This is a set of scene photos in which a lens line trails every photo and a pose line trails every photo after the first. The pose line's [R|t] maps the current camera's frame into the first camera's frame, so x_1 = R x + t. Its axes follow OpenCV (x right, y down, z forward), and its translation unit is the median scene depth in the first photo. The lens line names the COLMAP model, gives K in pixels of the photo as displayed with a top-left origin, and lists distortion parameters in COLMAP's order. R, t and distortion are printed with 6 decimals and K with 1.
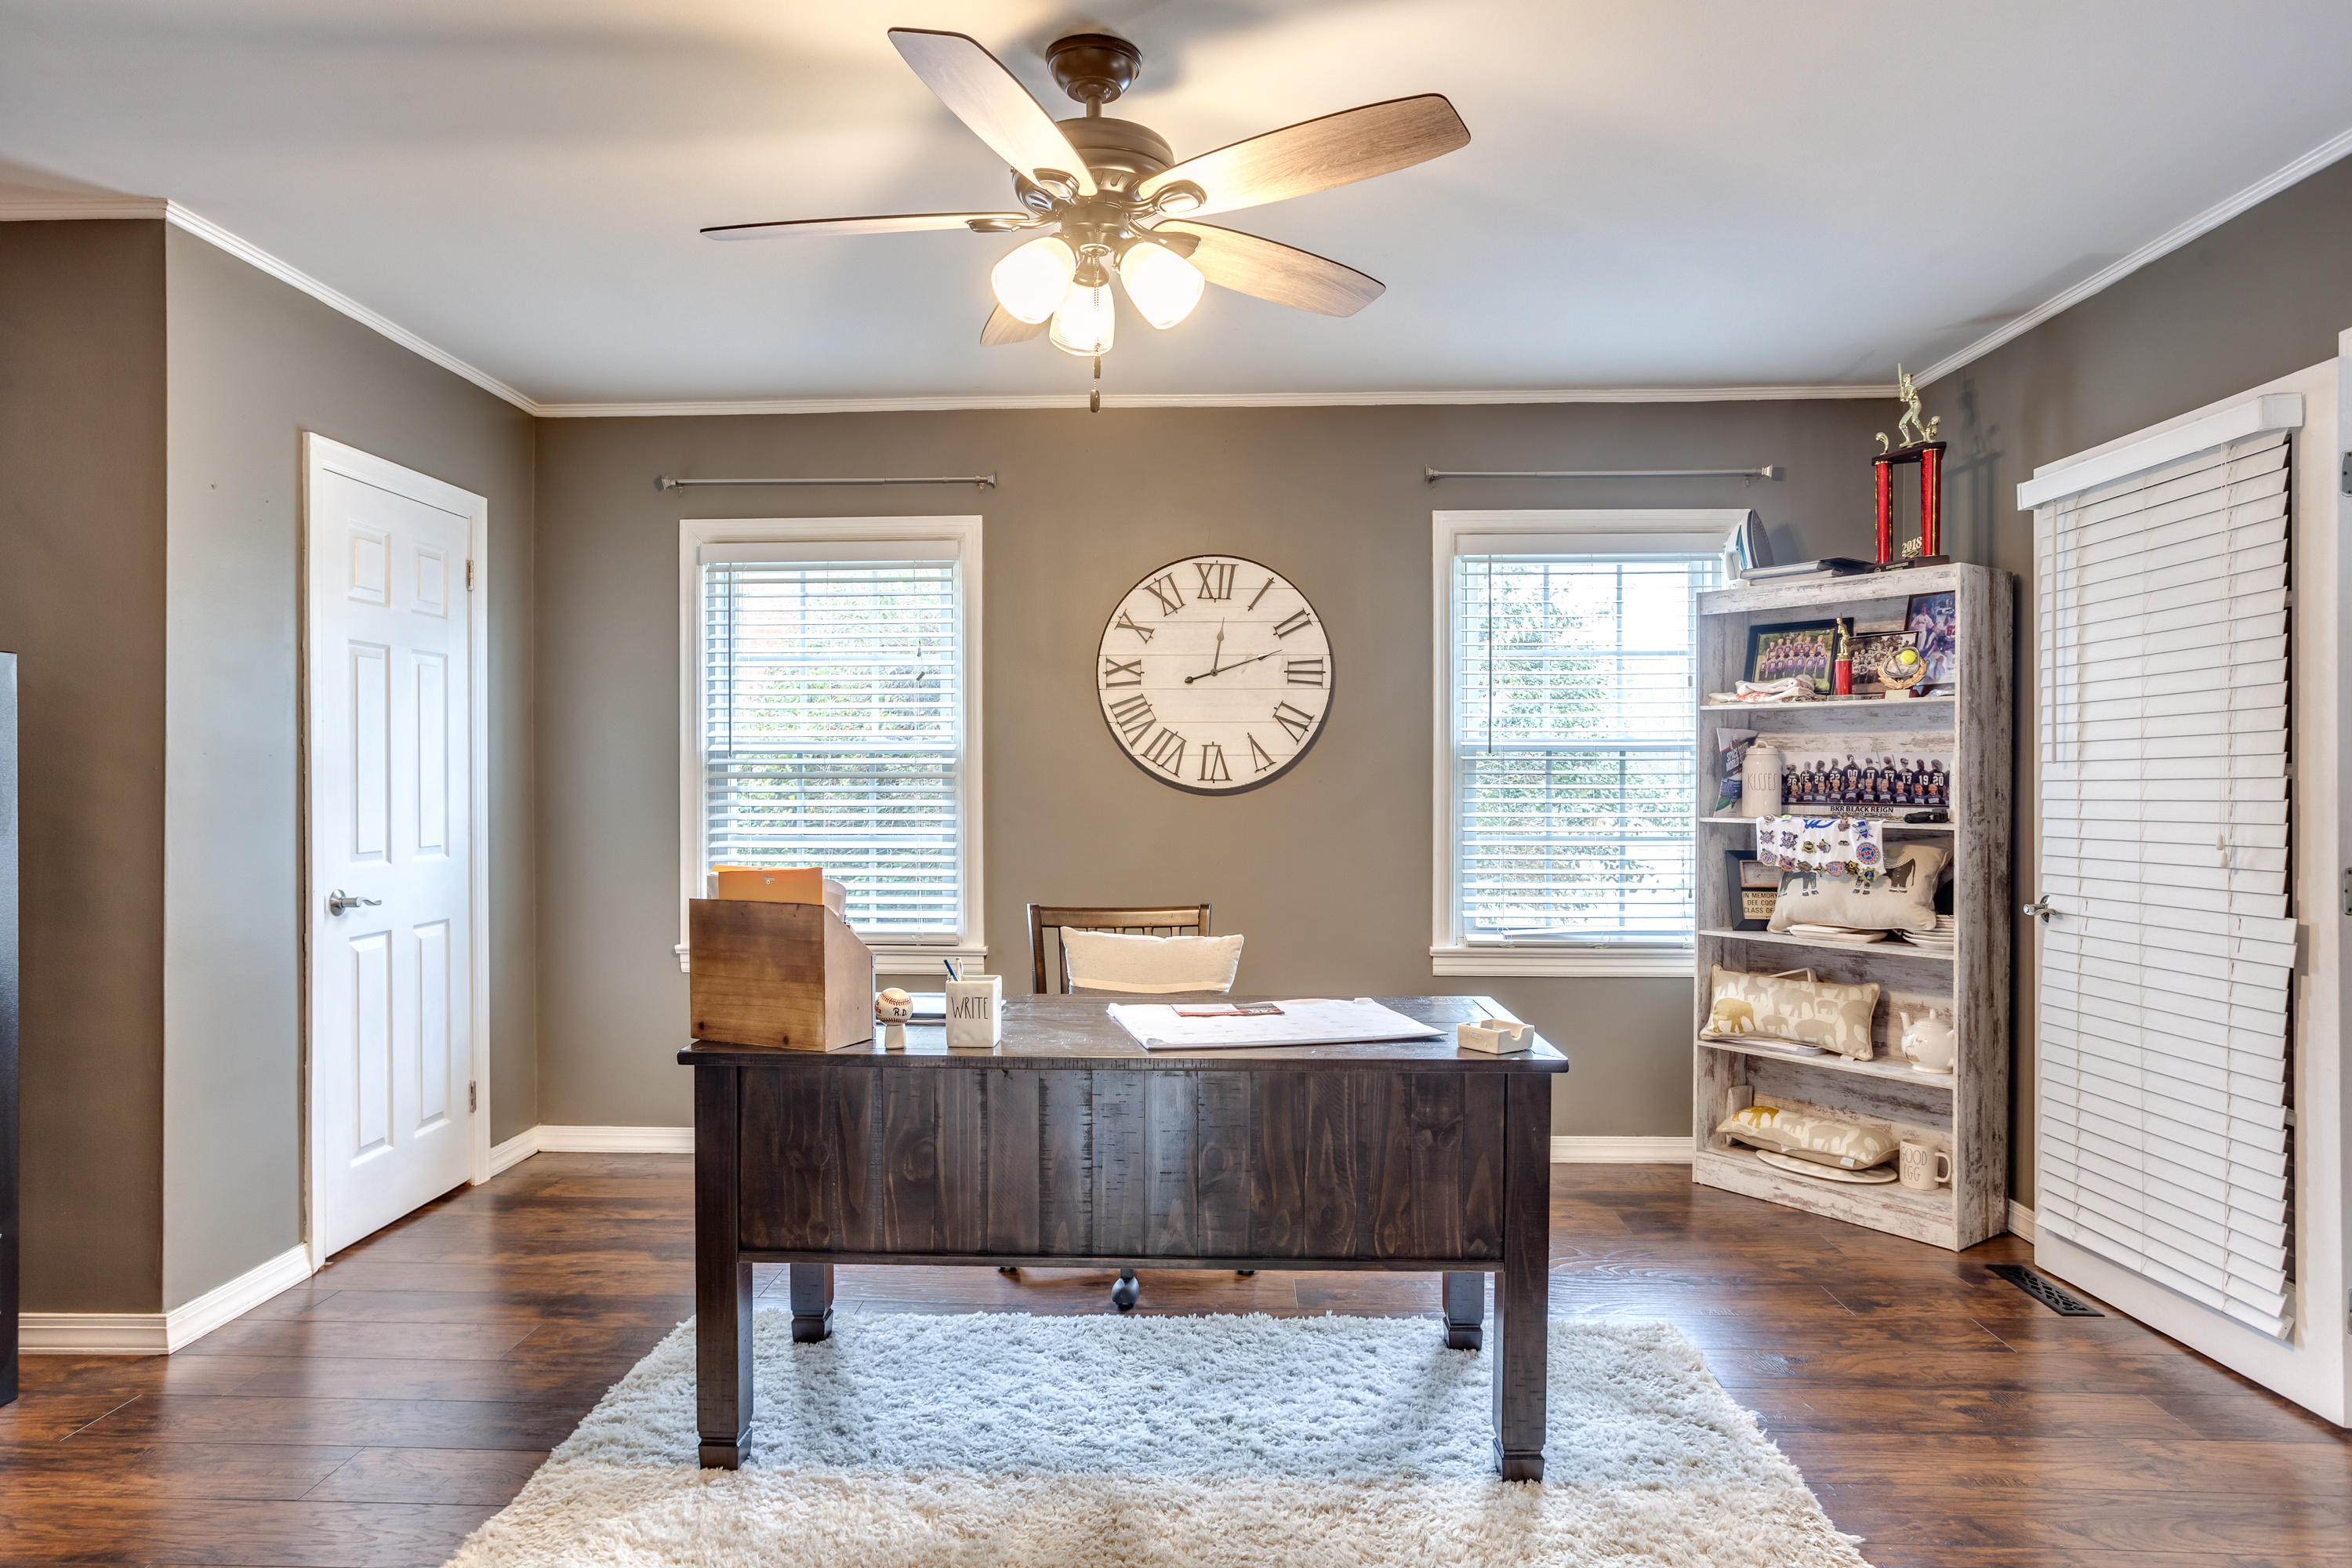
lens RADIAL K [[1532.0, 0, 1242.2], [0, 1532.0, 765.4], [0, 0, 1]] dist [-0.017322, 0.014474]
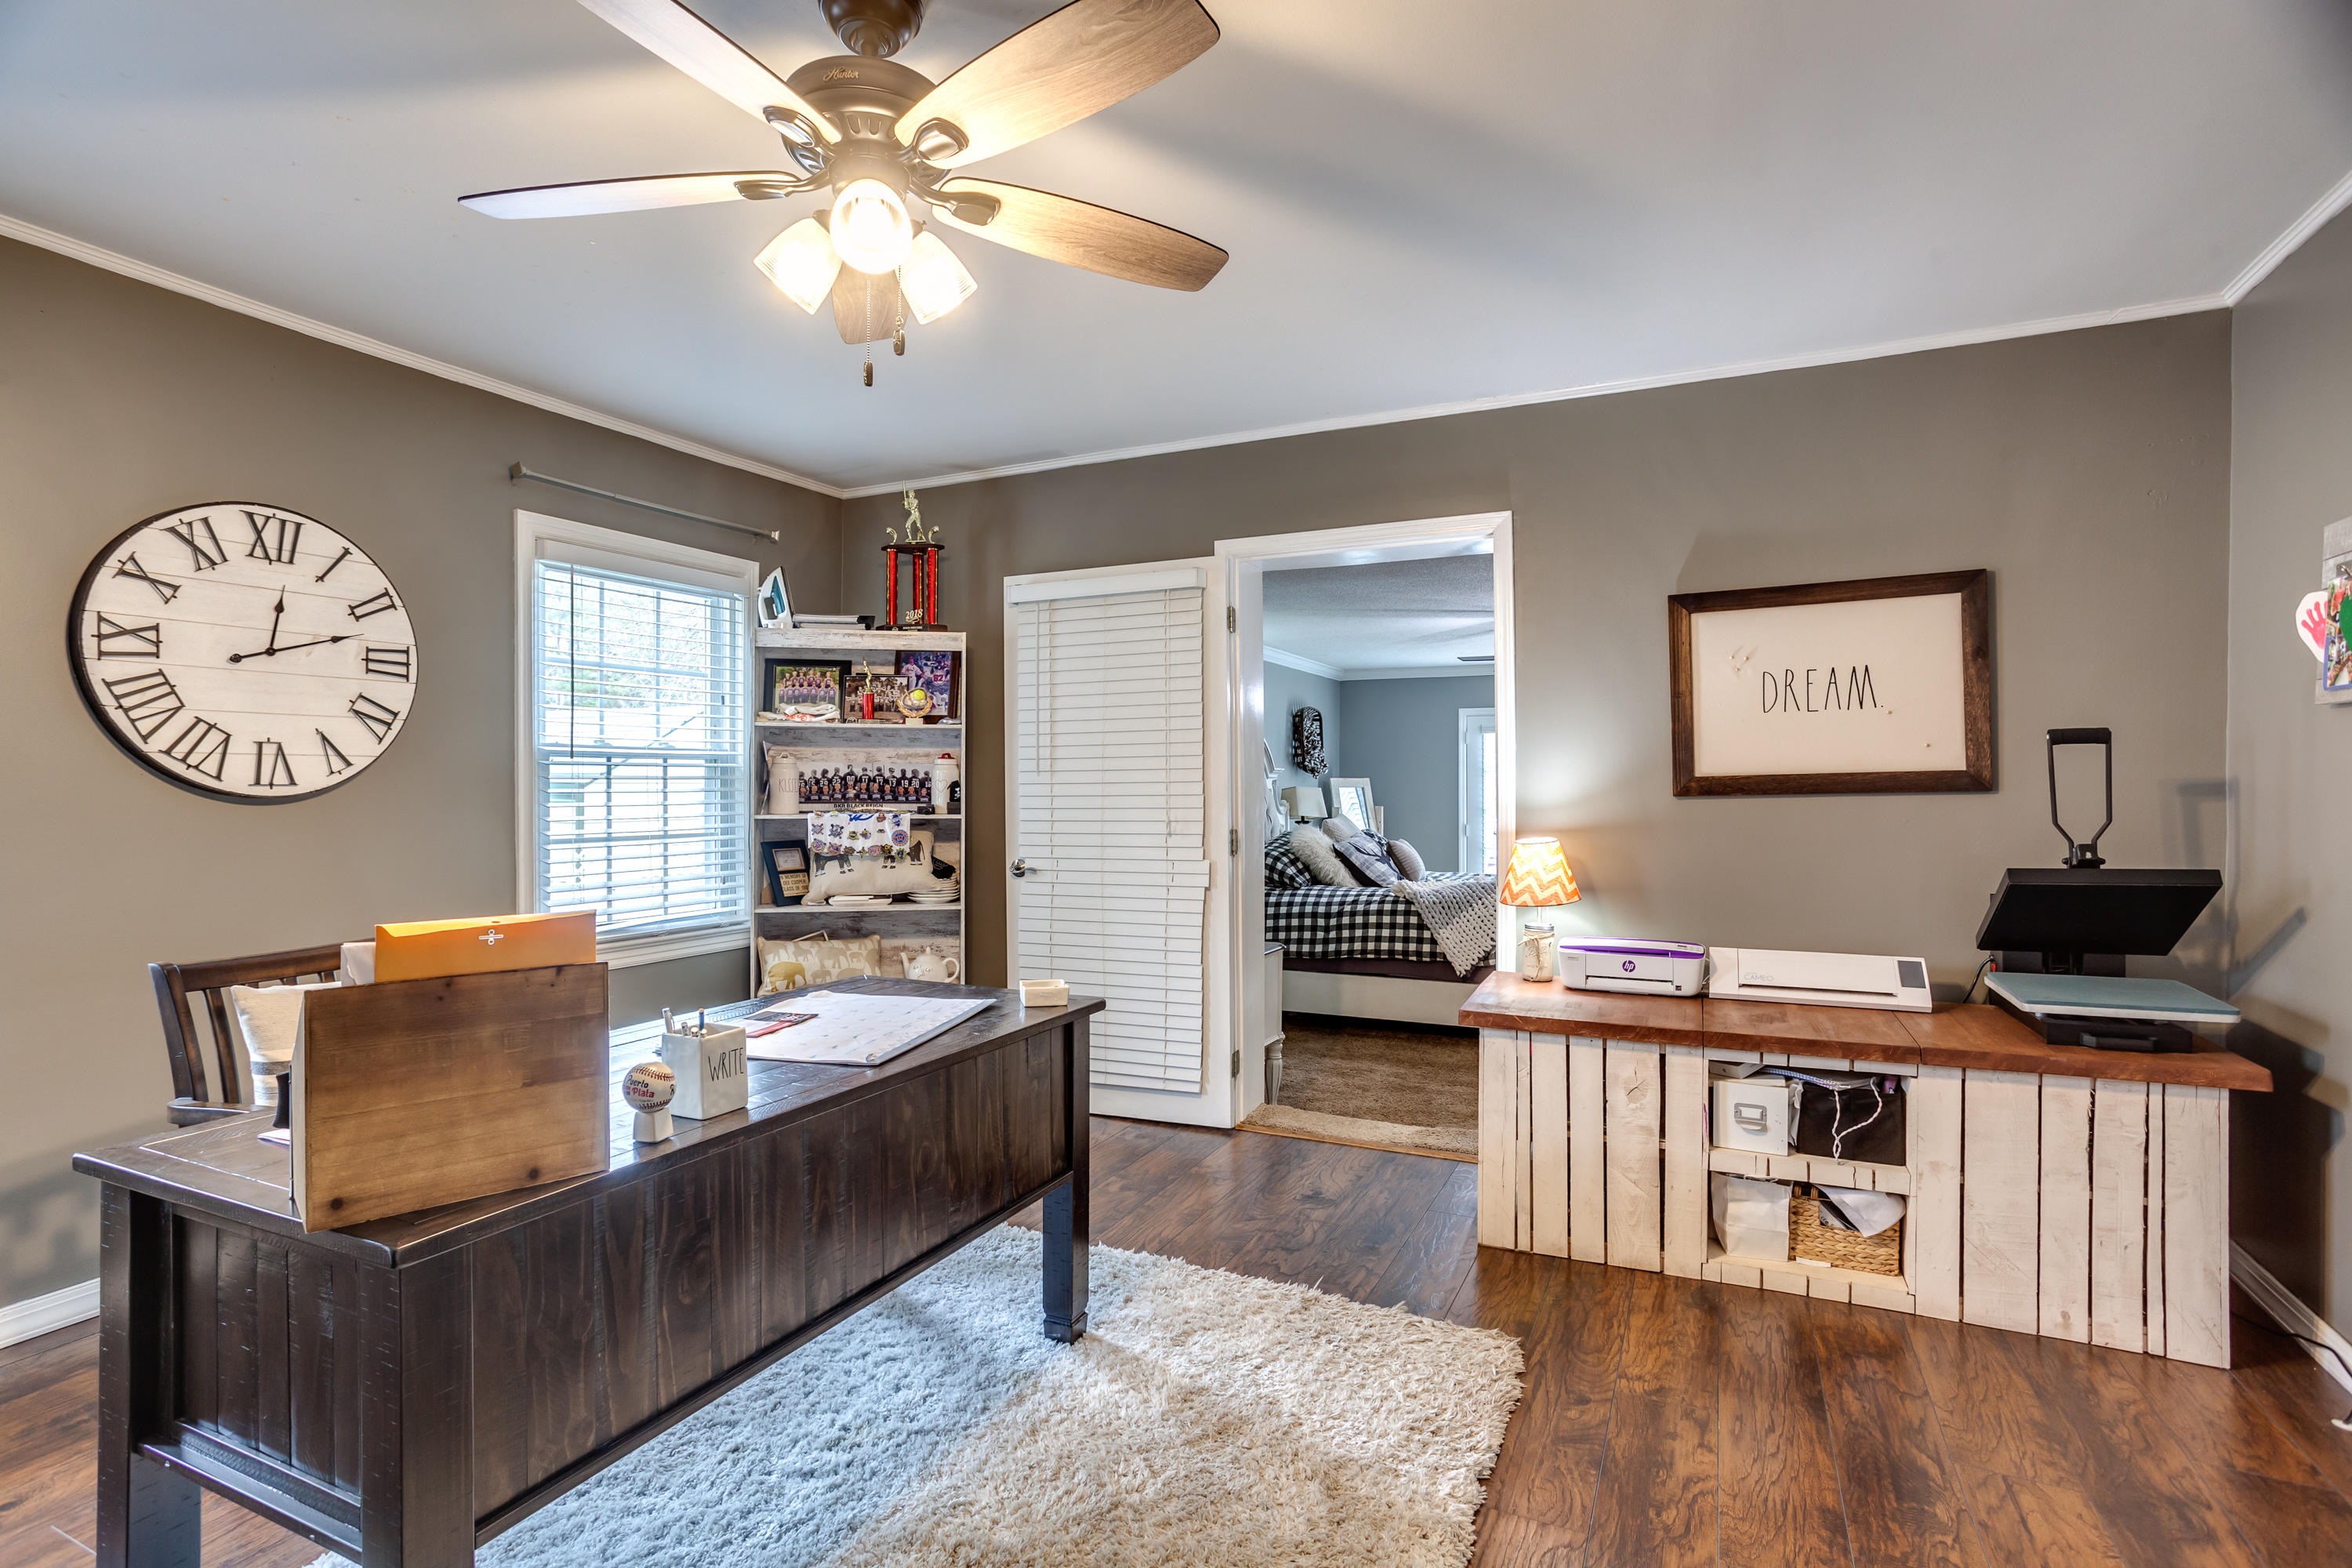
lens RADIAL K [[1167.5, 0, 1183.2], [0, 1167.5, 779.4], [0, 0, 1]] dist [-0.030624, 0.010359]
pose [[0.379941, 0.001708, 0.925009, -0.423926], [-0.006783, 0.999977, 0.000939, 0.002873], [-0.924986, -0.006631, 0.379944, 0.352294]]
